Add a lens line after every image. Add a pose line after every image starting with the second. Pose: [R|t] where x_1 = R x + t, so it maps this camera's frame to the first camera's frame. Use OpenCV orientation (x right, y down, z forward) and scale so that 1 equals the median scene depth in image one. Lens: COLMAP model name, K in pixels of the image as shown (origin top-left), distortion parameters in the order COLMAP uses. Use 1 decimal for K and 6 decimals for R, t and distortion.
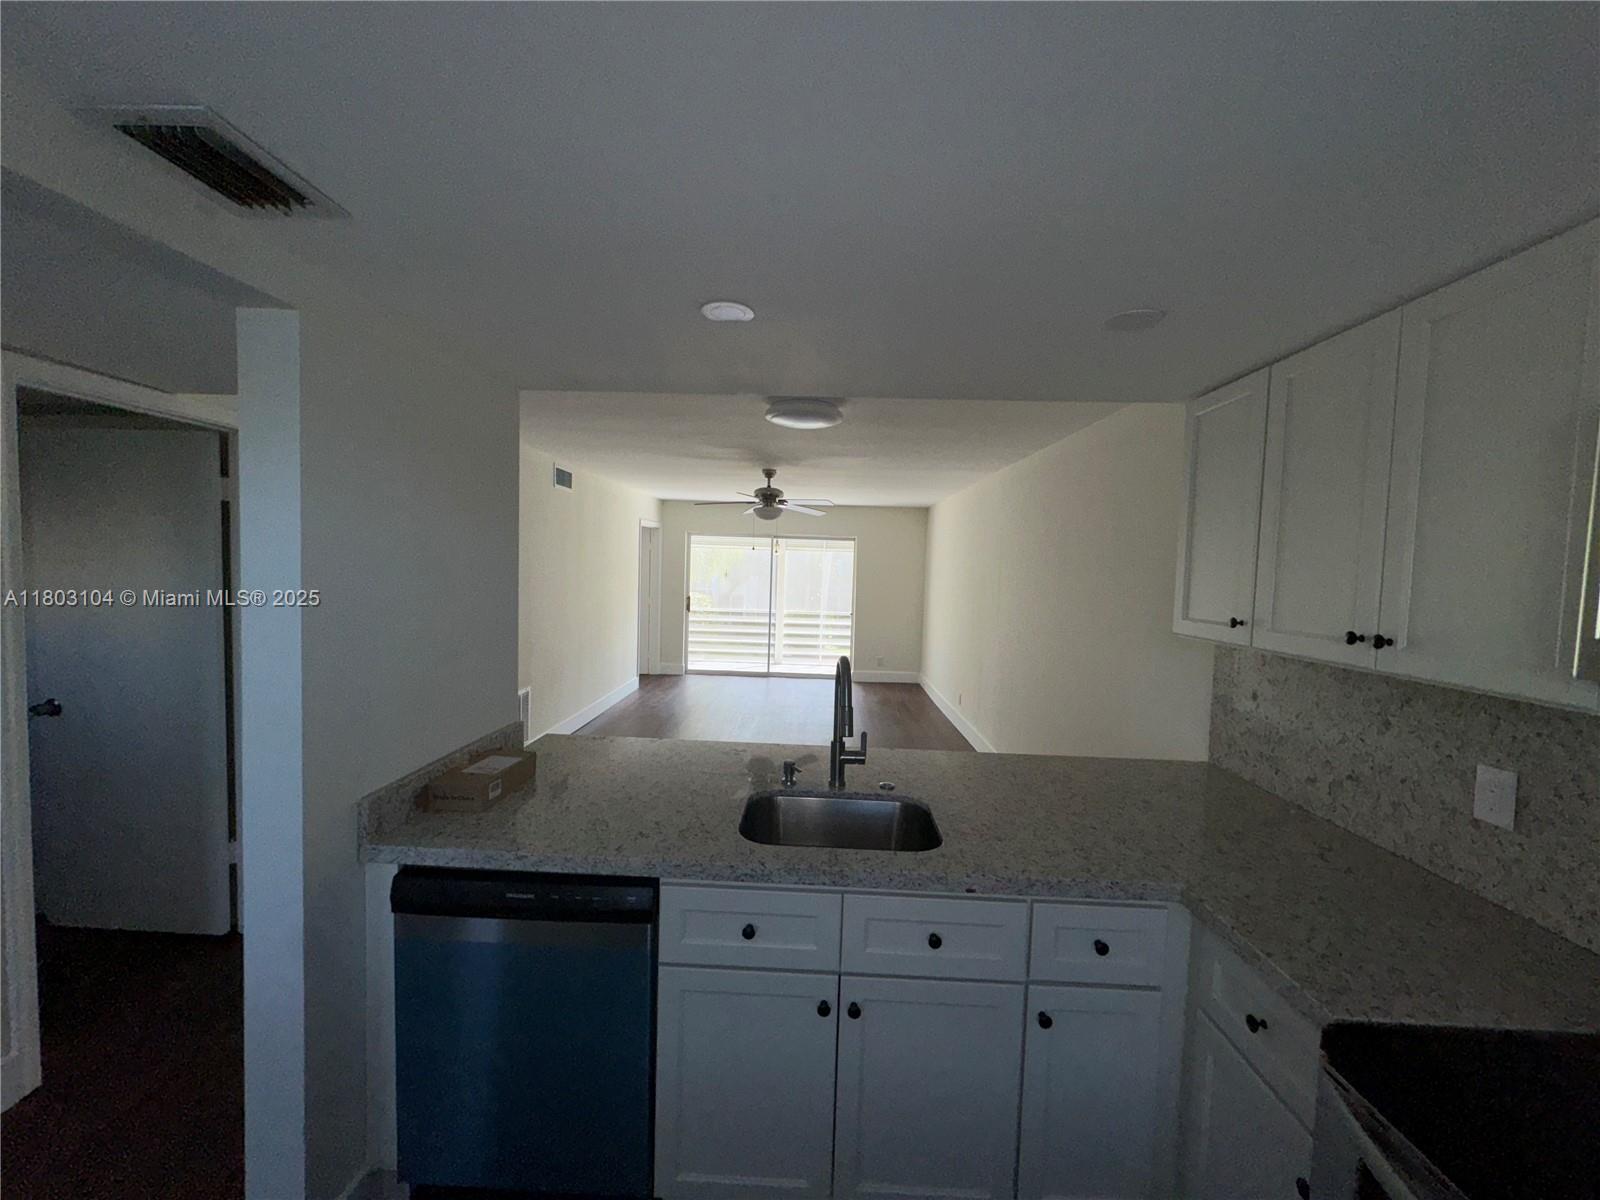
lens RADIAL K [[637.5, 0, 796.7], [0, 637.5, 599.4], [0, 0, 1]] dist [0.001381, -0.000026]
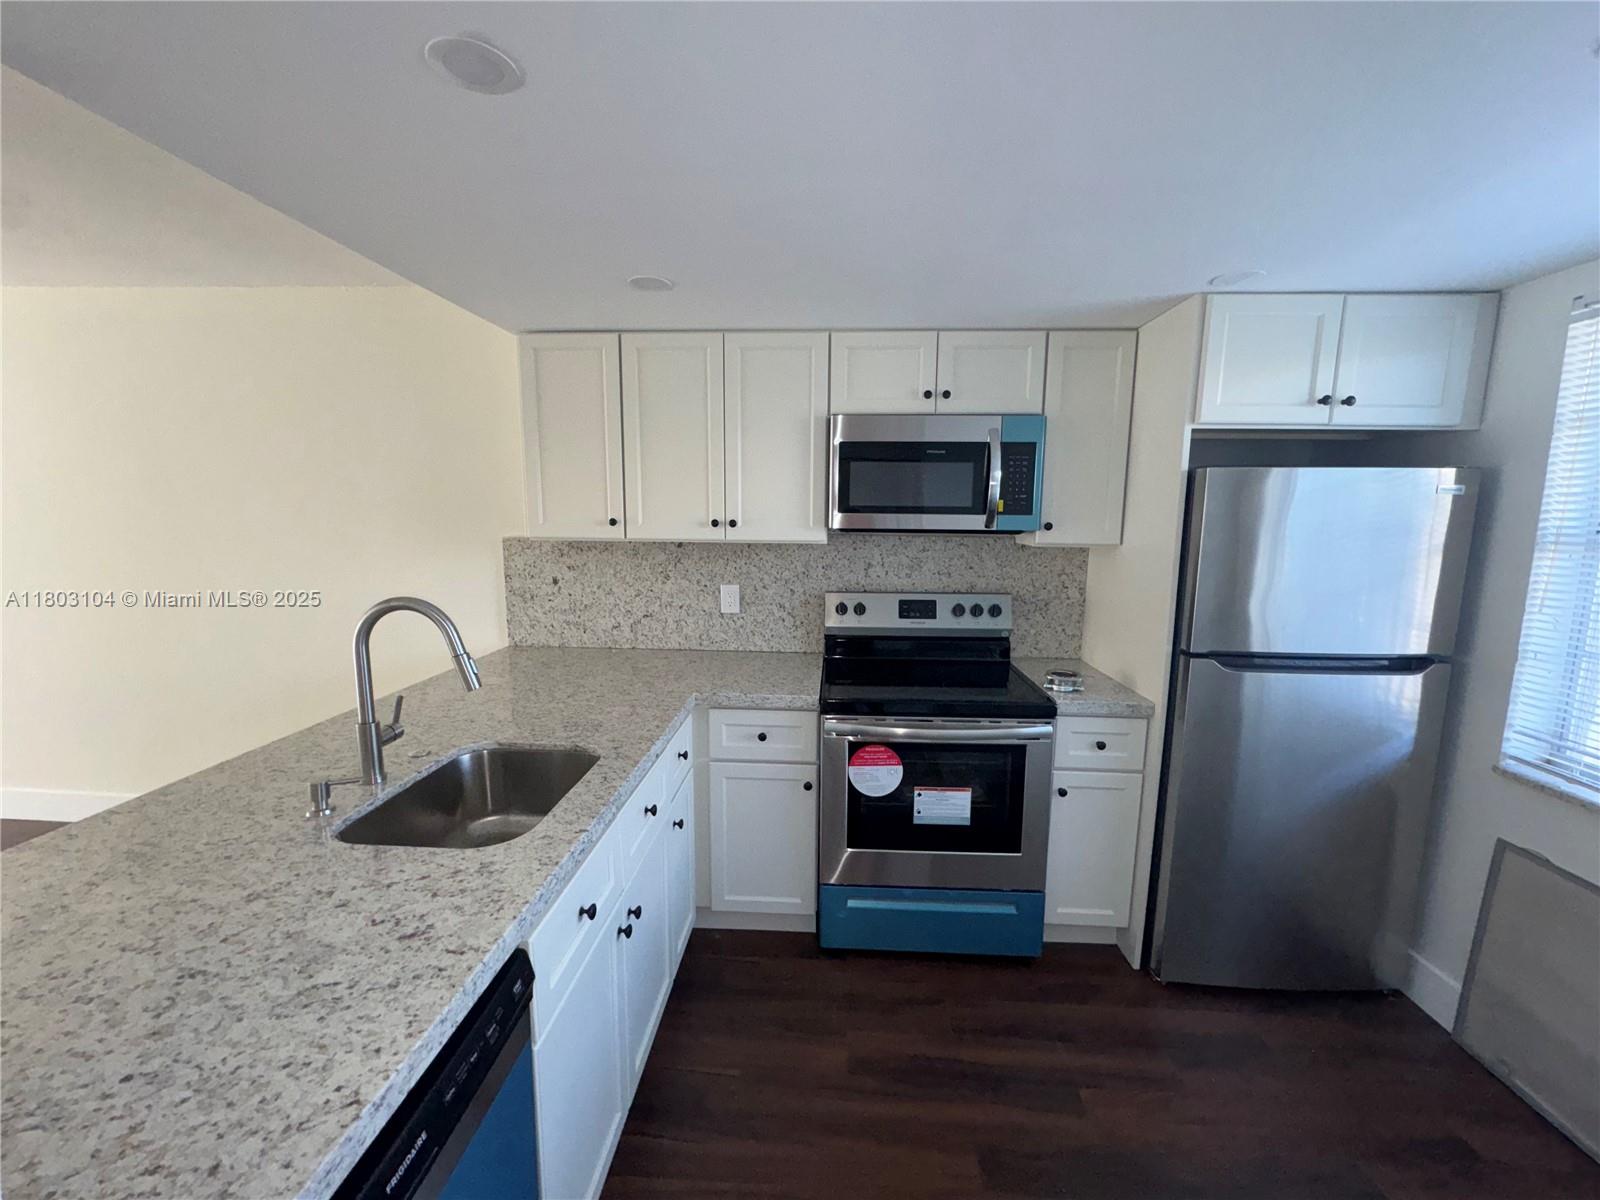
lens RADIAL K [[637.5, 0, 799.8], [0, 637.5, 603.1], [0, 0, 1]] dist [0.001381, -0.000026]
pose [[0.022950, -0.173719, 0.984528, -0.733070], [0.037892, 0.984231, 0.172783, -0.013702], [-0.999018, 0.033341, 0.029170, 0.605650]]
